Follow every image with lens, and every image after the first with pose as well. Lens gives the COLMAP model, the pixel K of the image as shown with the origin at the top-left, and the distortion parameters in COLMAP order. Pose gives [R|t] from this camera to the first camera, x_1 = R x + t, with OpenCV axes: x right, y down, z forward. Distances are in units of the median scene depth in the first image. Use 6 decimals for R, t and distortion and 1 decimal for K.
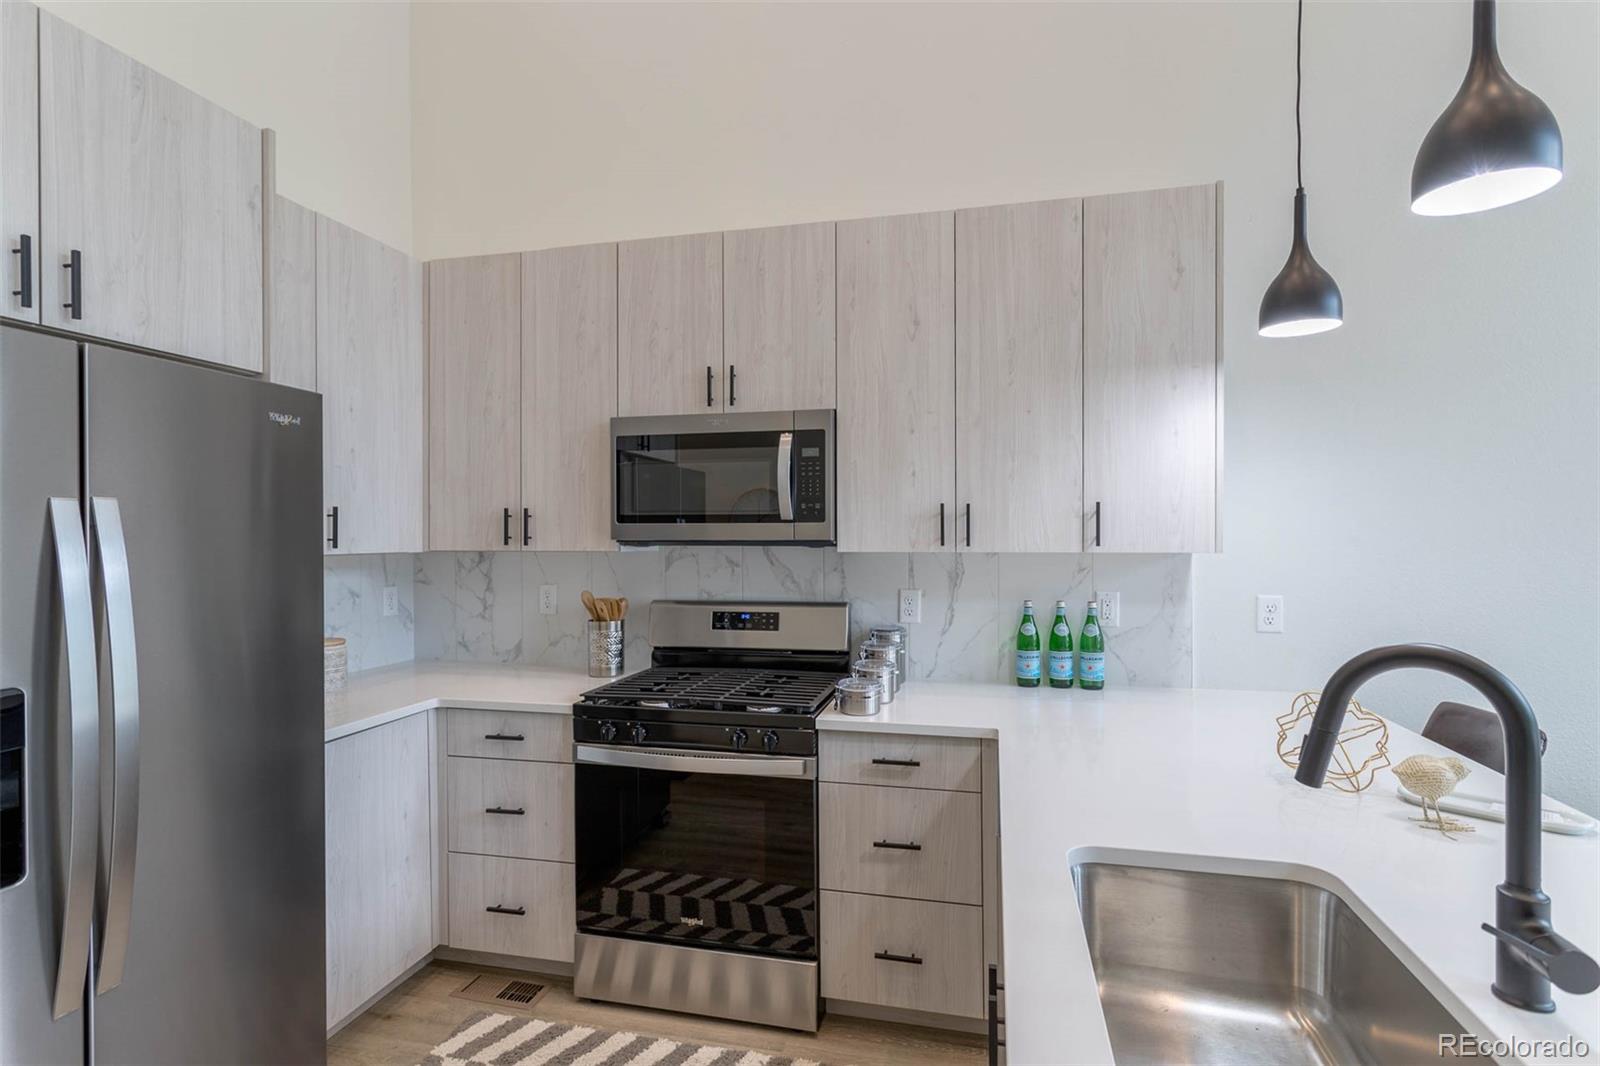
lens RADIAL K [[769.0, 0, 808.8], [0, 769.0, 542.9], [0, 0, 1]] dist [-0.000575, -0.000244]
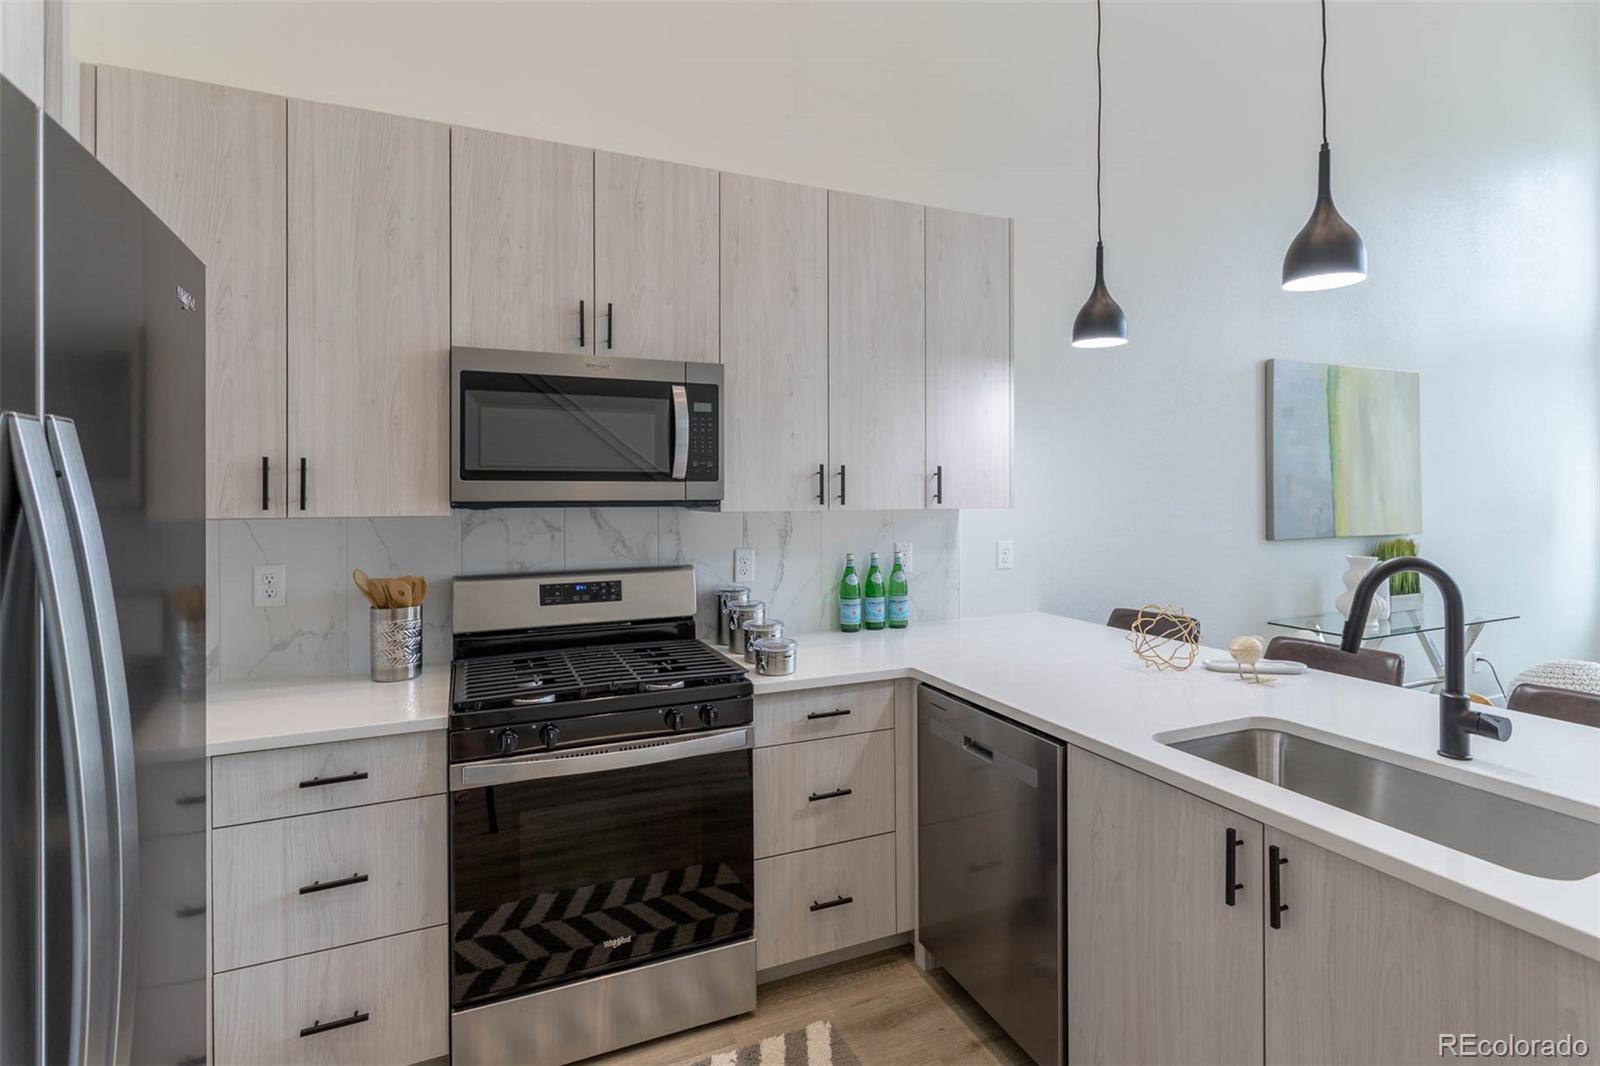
lens RADIAL K [[781.3, 0, 798.7], [0, 781.3, 494.5], [0, 0, 1]] dist [0.001702, 0.000038]
pose [[0.799136, -0.001632, 0.601148, -0.467707], [0.007253, 0.999950, -0.006927, -0.002926], [-0.601107, 0.009896, 0.799107, 0.153708]]
